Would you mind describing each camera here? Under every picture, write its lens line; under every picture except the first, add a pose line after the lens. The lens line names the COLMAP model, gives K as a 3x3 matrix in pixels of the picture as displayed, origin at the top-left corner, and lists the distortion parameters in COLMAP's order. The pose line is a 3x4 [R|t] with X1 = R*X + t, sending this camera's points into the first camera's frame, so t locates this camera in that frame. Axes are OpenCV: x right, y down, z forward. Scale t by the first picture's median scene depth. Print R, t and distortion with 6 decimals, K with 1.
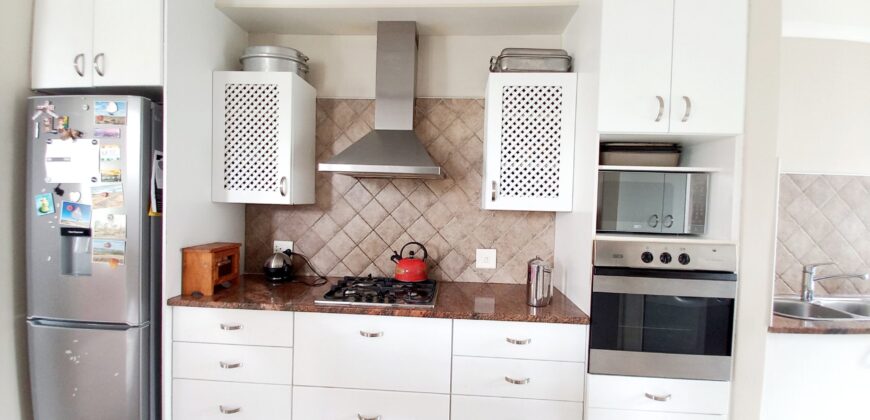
lens RADIAL K [[343.9, 0, 438.8], [0, 343.9, 210.4], [0, 0, 1]] dist [0.002009, -0.010364]
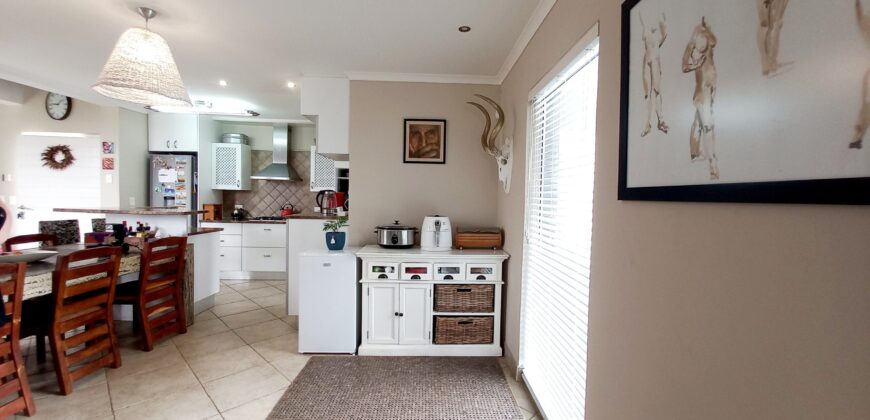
lens RADIAL K [[343.9, 0, 438.8], [0, 343.9, 210.4], [0, 0, 1]] dist [0.002009, -0.010364]
pose [[0.996268, -0.005878, 0.086111, 0.941812], [0.005161, 0.999950, 0.008555, 0.134268], [-0.086157, -0.008079, 0.996249, -1.952663]]
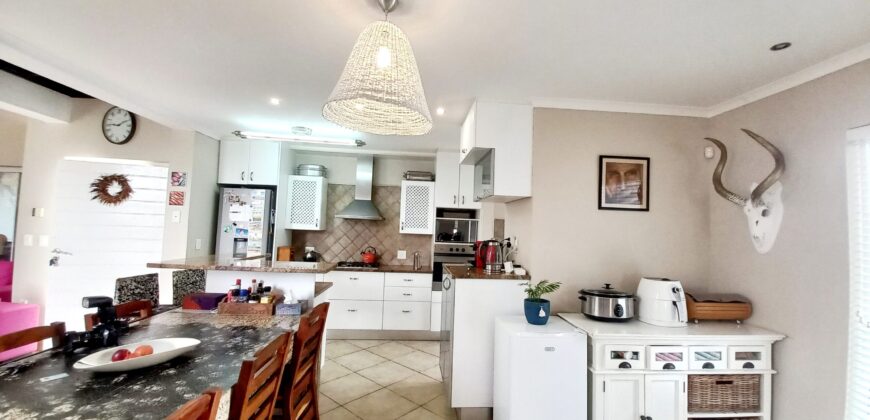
lens RADIAL K [[345.5, 0, 435.0], [0, 345.5, 210.0], [0, 0, 1]] dist [-0.004240, -0.000238]
pose [[0.992227, 0.018445, 0.123063, 0.074835], [-0.008480, 0.996677, -0.081009, 0.030149], [-0.124148, 0.079336, 0.989087, -1.506777]]
